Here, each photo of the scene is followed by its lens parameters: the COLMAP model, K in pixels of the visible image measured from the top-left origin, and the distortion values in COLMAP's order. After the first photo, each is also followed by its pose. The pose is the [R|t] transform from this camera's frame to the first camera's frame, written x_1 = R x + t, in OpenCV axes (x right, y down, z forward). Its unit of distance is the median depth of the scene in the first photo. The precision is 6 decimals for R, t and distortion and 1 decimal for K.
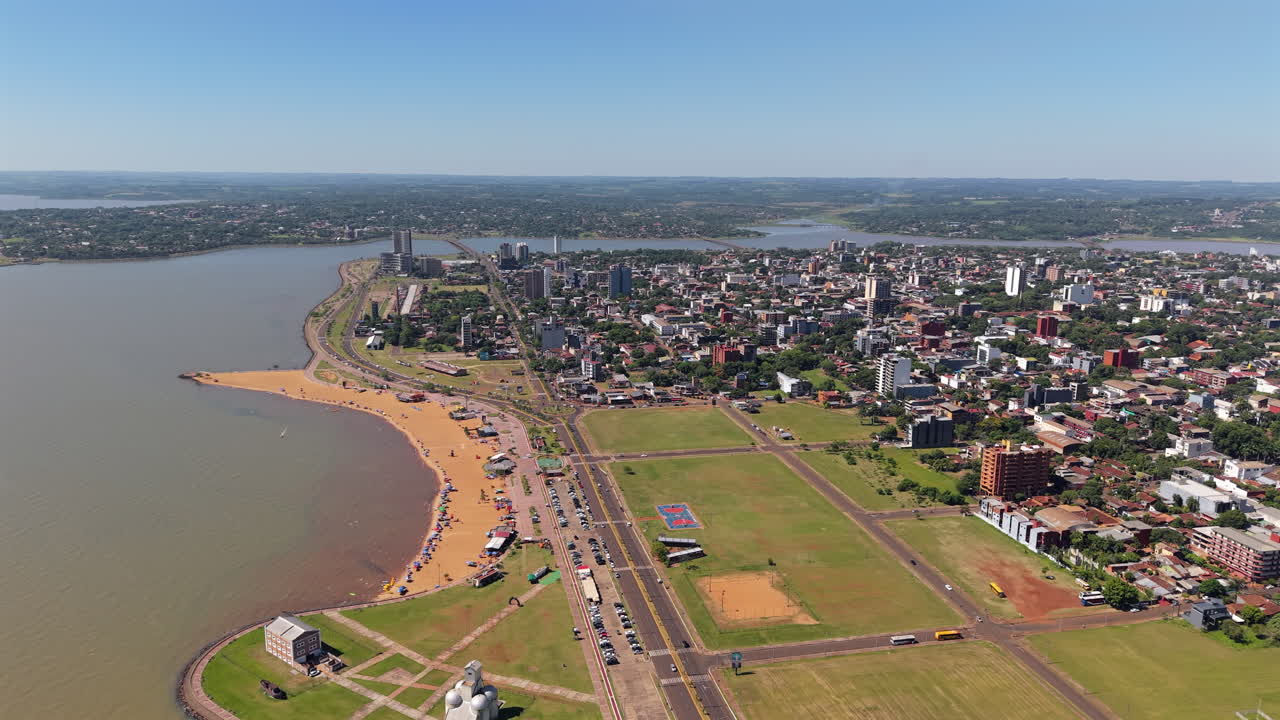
lens RADIAL K [[908.9, 0, 640.0], [0, 908.9, 360.0], [0, 0, 1]] dist [0.042077, -0.054641]
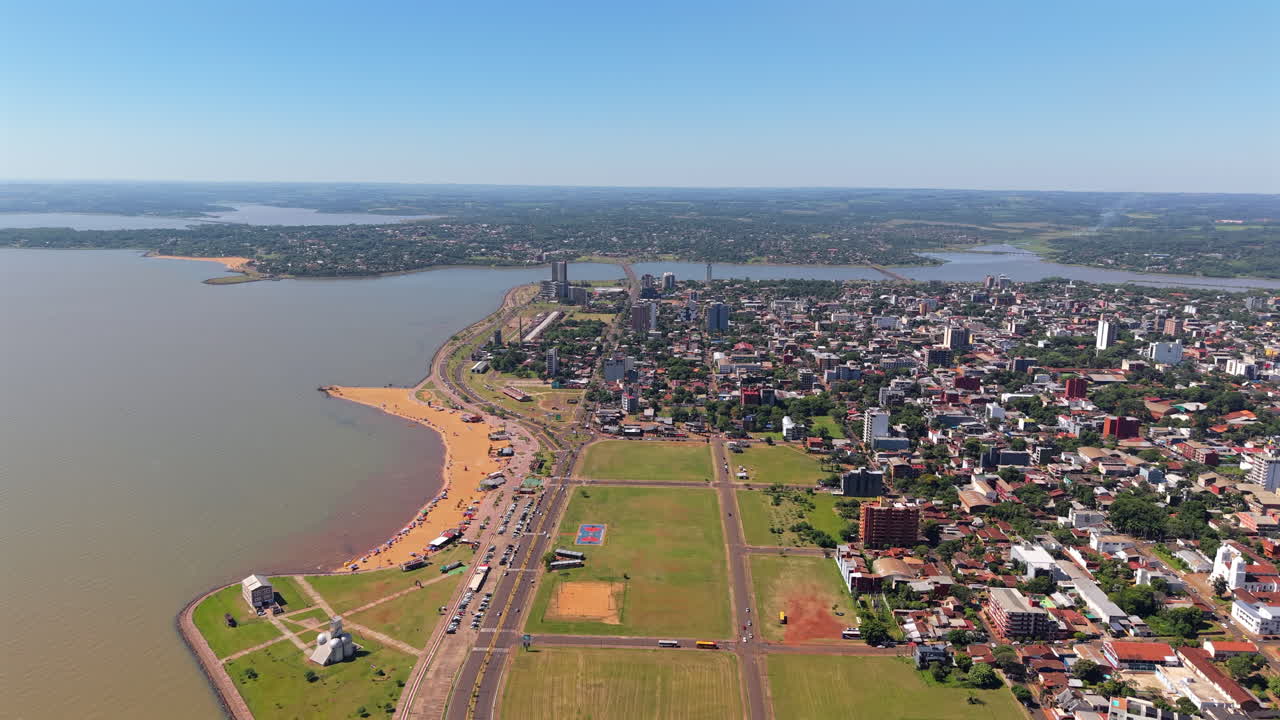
lens RADIAL K [[908.9, 0, 640.0], [0, 908.9, 360.0], [0, 0, 1]] dist [0.042077, -0.054641]
pose [[0.967918, 0.050689, -0.246099, 0.338454], [-0.053333, 0.998568, -0.004086, -0.056699], [0.245540, 0.017080, 0.969236, -0.174869]]
